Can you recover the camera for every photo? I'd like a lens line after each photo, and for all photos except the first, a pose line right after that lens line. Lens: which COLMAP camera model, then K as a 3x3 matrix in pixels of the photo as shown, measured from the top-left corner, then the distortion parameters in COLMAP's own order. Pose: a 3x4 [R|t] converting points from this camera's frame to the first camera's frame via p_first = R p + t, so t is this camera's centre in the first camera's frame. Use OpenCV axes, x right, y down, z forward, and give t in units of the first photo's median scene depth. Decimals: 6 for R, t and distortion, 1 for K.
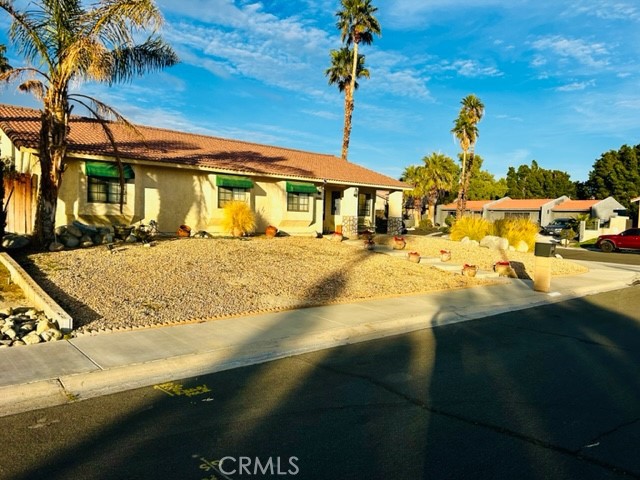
lens RADIAL K [[479.9, 0, 320.0], [0, 479.9, 240.0], [0, 0, 1]] dist [0.006507, -0.001463]
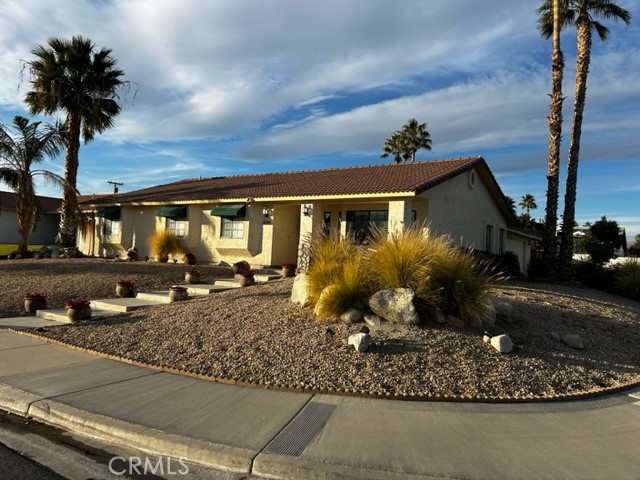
lens RADIAL K [[479.9, 0, 320.0], [0, 479.9, 240.0], [0, 0, 1]] dist [0.006507, -0.001463]
pose [[0.263745, -0.034079, -0.963990, 0.835878], [-0.065764, 0.996415, -0.053218, -0.020019], [0.962348, 0.077432, 0.260558, 0.914498]]
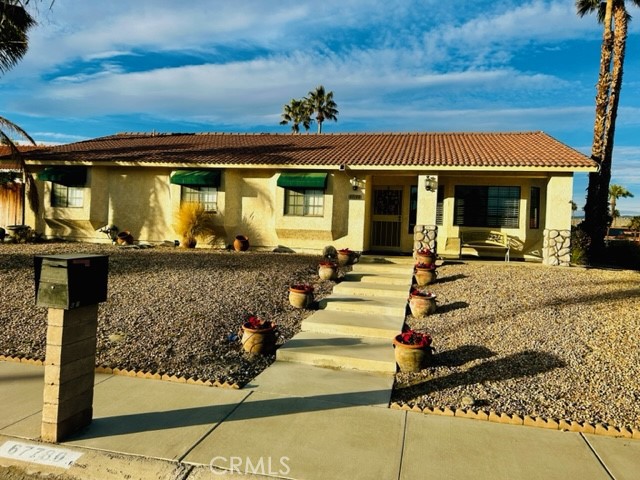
lens RADIAL K [[479.9, 0, 320.0], [0, 479.9, 240.0], [0, 0, 1]] dist [0.006507, -0.001463]
pose [[0.605492, 0.019720, -0.795607, 0.496735], [-0.053819, 0.998419, -0.016212, -0.016665], [0.794030, 0.052635, 0.605596, 0.605076]]
